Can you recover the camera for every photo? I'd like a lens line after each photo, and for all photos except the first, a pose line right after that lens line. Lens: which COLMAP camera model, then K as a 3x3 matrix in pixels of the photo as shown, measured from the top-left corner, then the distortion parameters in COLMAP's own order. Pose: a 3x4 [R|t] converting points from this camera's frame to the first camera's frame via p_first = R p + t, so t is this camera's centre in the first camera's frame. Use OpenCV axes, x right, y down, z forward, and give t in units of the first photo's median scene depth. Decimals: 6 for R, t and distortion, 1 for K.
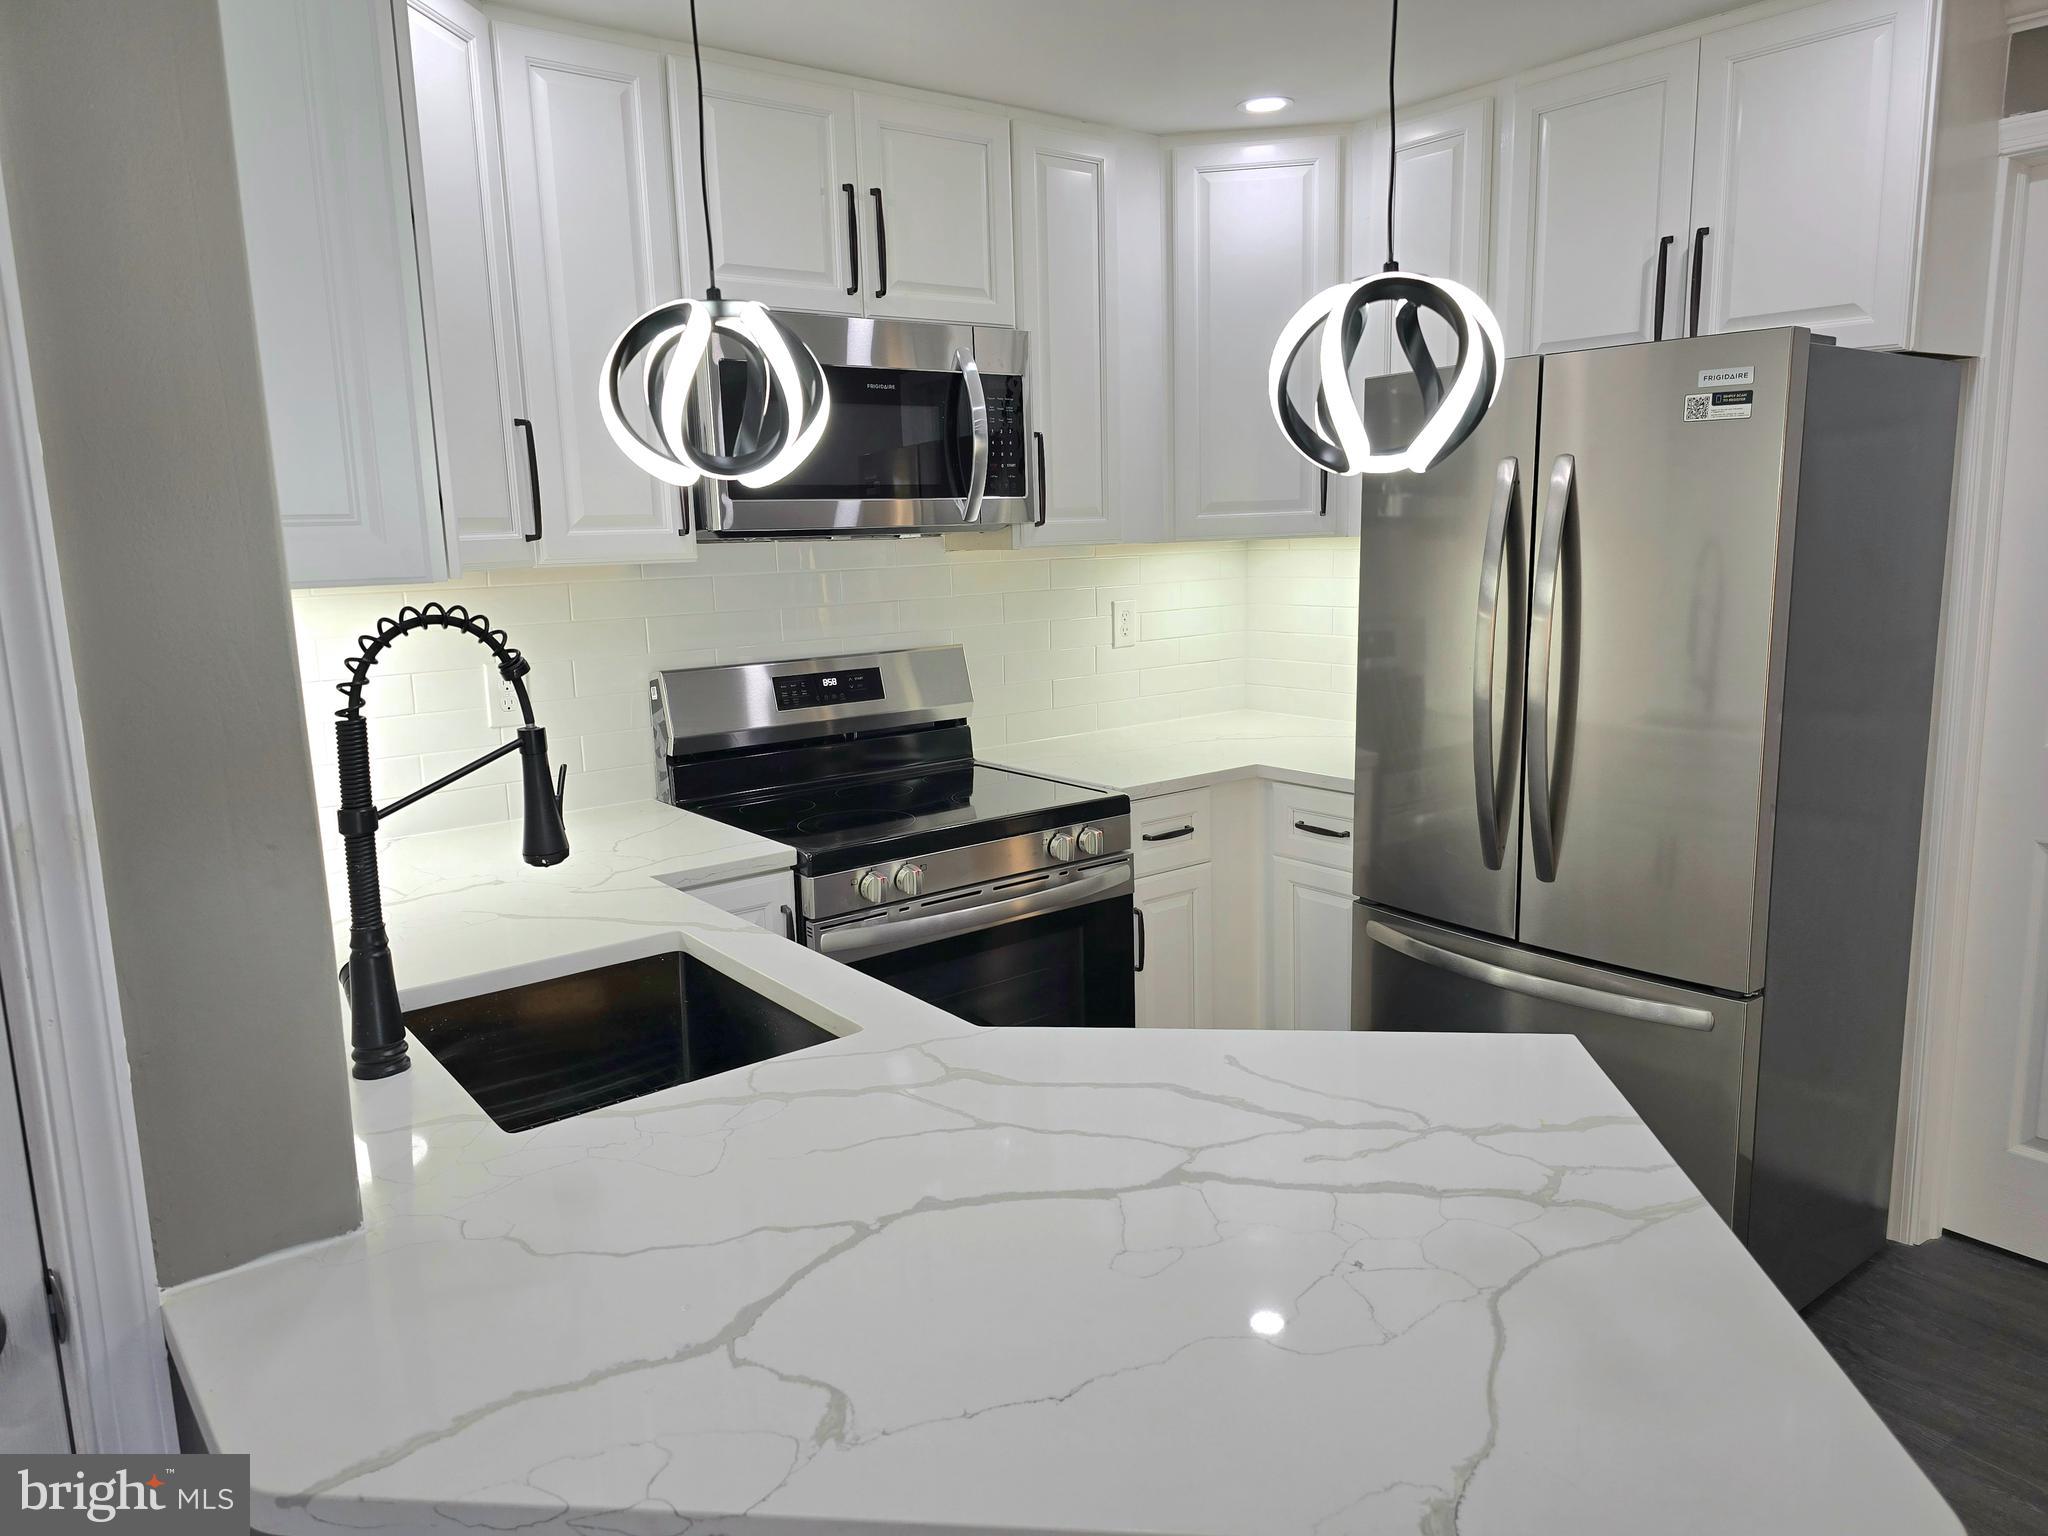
lens RADIAL K [[1382.8, 0, 1033.2], [0, 1382.8, 755.6], [0, 0, 1]] dist [0.058365, -0.048695]
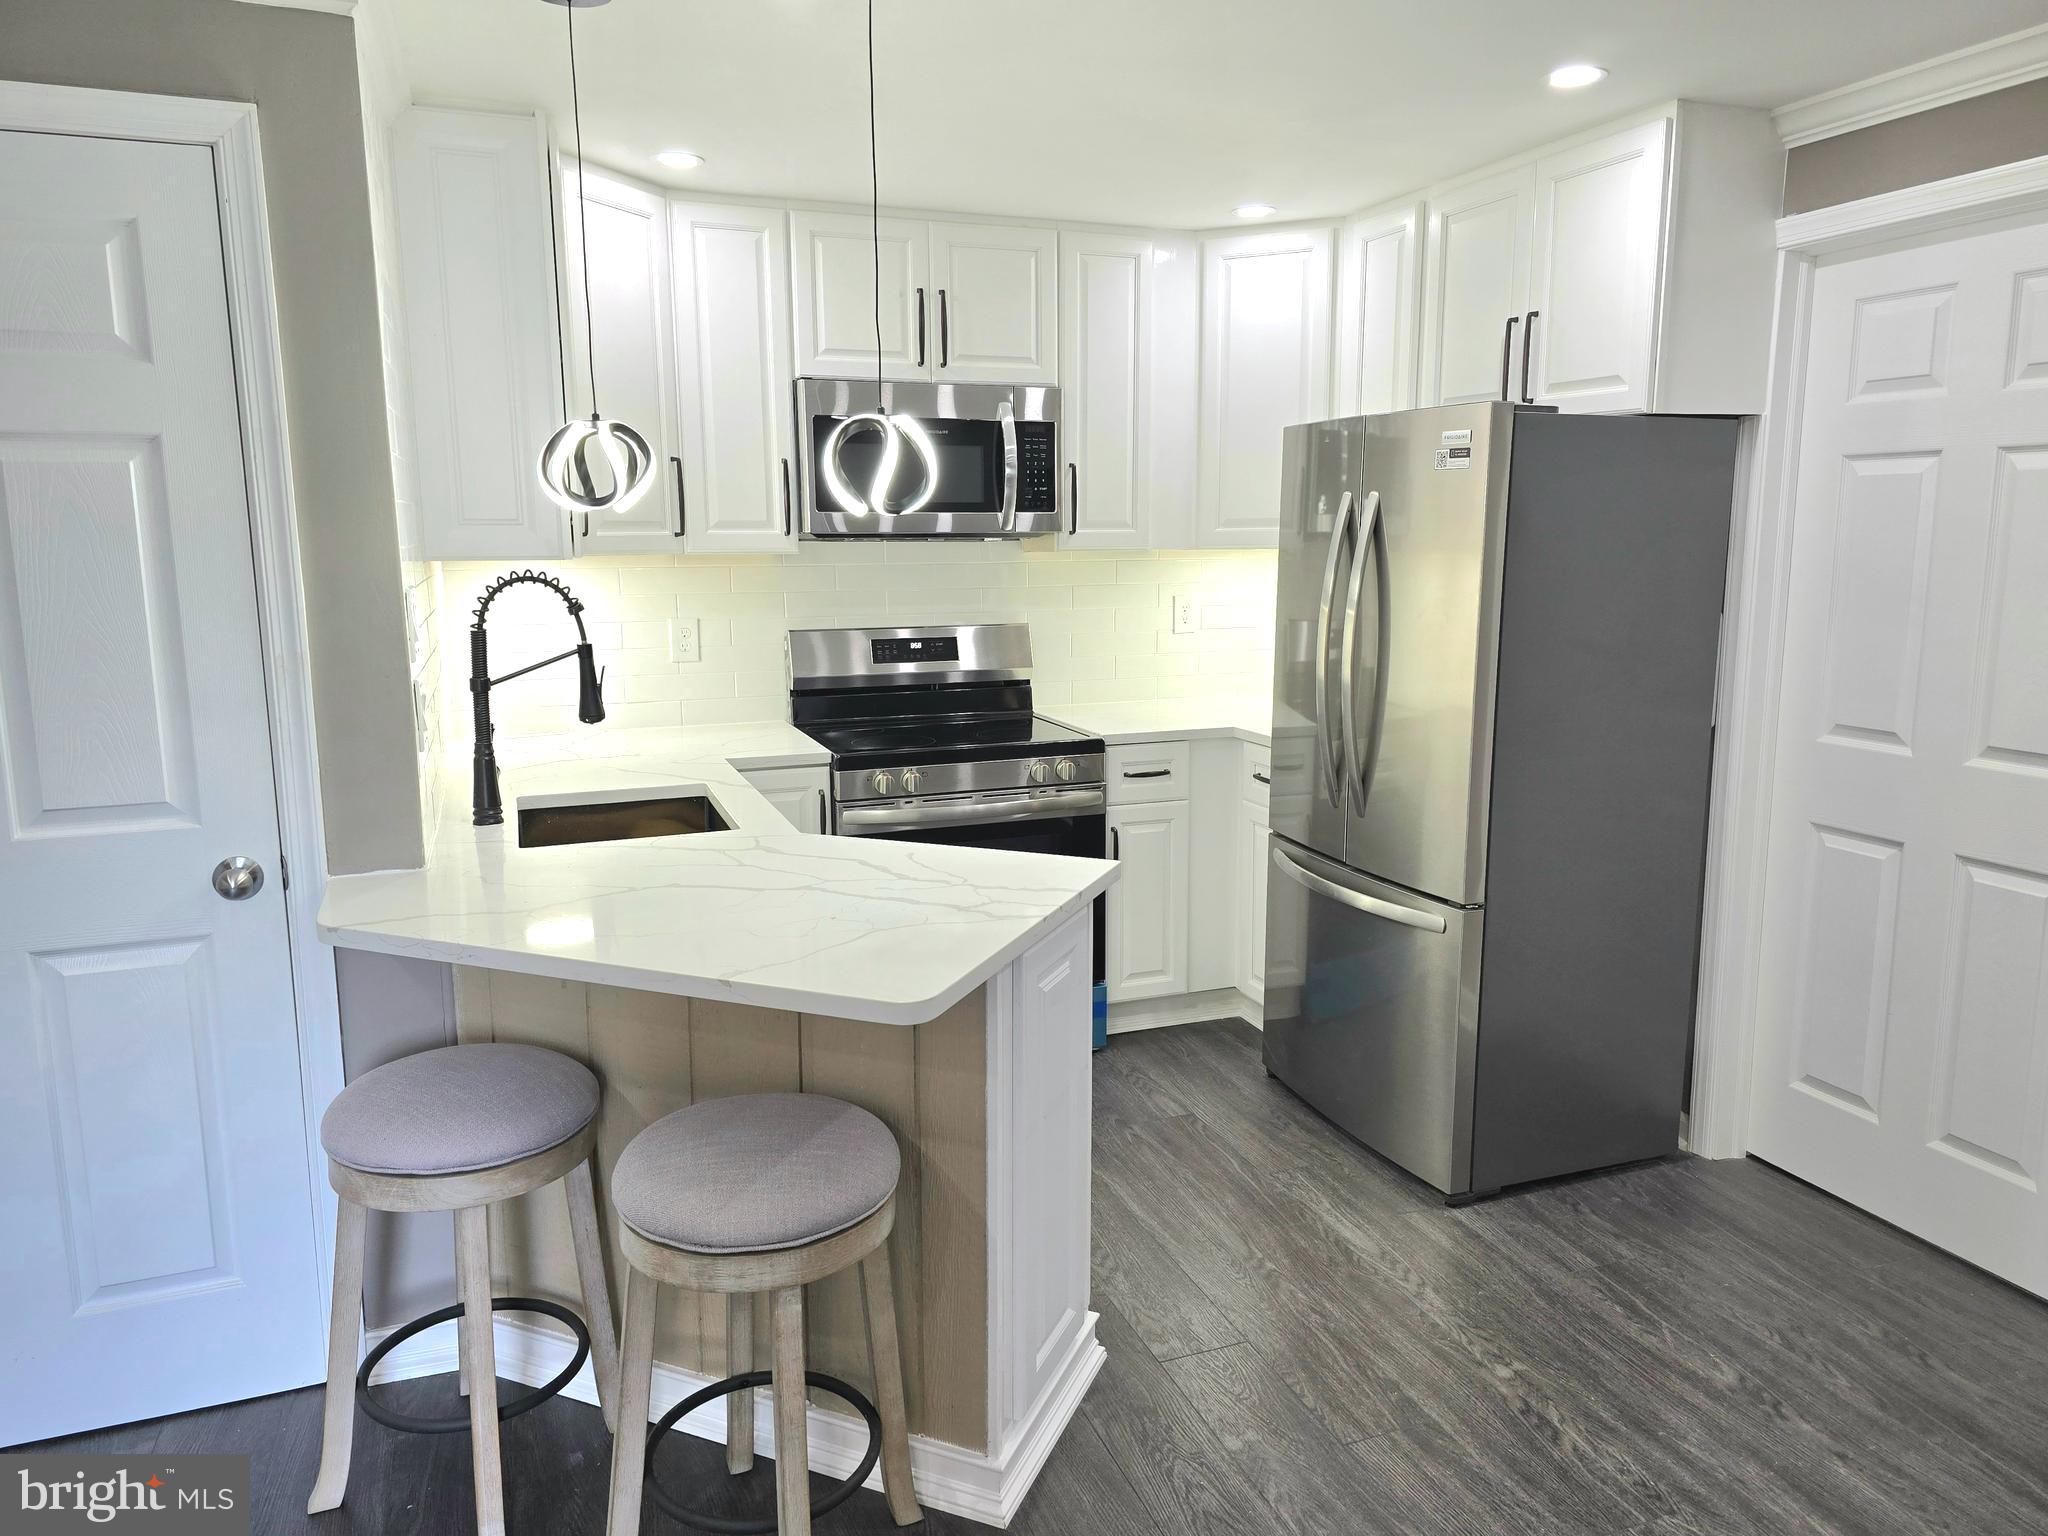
lens RADIAL K [[1368.3, 0, 1026.1], [0, 1368.3, 751.1], [0, 0, 1]] dist [0.079013, -0.081393]
pose [[0.957973, 0.068975, -0.278443, 0.385881], [-0.069468, 0.997551, 0.008109, 0.036535], [0.278321, 0.011575, 0.960418, -0.297761]]
